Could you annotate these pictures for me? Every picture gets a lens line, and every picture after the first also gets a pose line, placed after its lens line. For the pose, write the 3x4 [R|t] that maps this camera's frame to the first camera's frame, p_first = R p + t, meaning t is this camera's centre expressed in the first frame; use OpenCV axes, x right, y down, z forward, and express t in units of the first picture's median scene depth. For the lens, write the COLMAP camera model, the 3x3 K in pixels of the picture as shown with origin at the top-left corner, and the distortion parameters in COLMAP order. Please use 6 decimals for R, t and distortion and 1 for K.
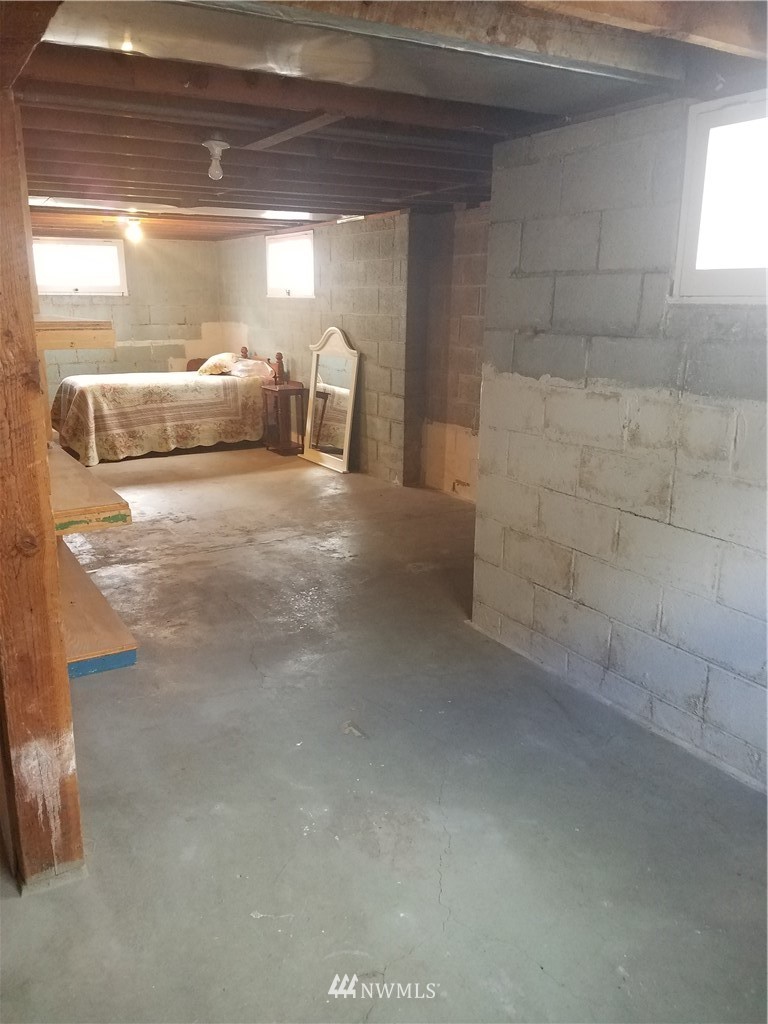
lens RADIAL K [[823.7, 0, 384.0], [0, 823.7, 512.0], [0, 0, 1]] dist [-0.007882, -0.006746]
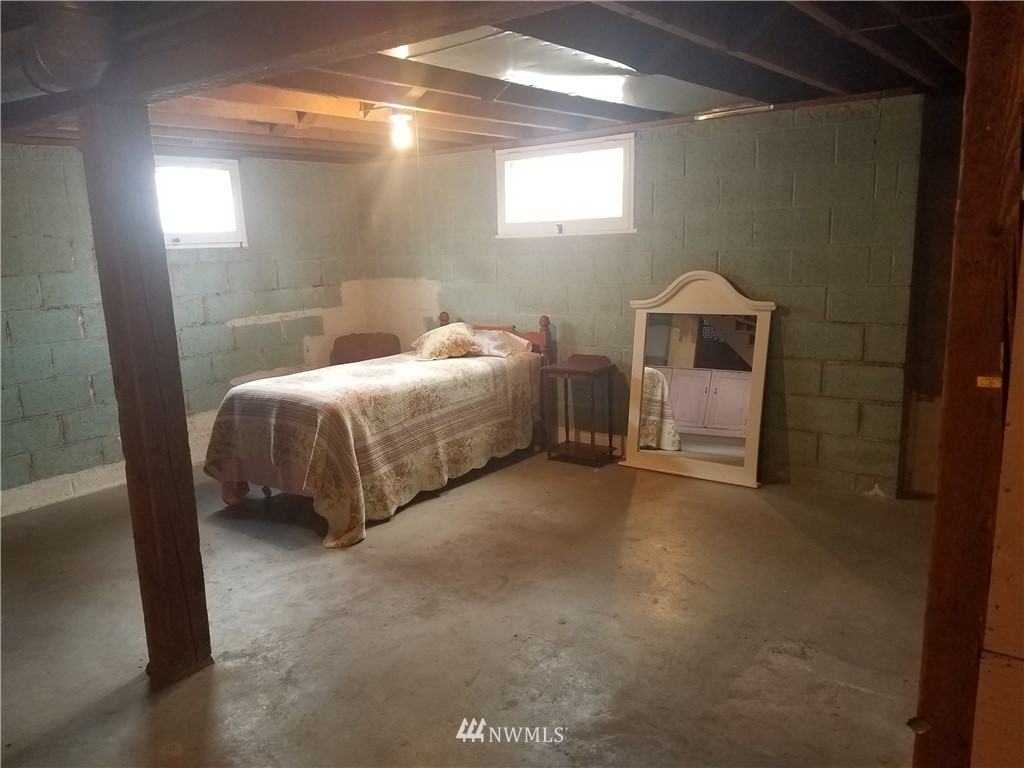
lens RADIAL K [[786.0, 0, 444.9], [0, 786.0, 404.9], [0, 0, 1]] dist [0.094513, -0.001809]
pose [[0.936902, -0.118538, 0.328882, -0.449571], [0.136209, 0.990191, -0.031133, -0.116693], [-0.321965, 0.073966, 0.943858, 0.433841]]
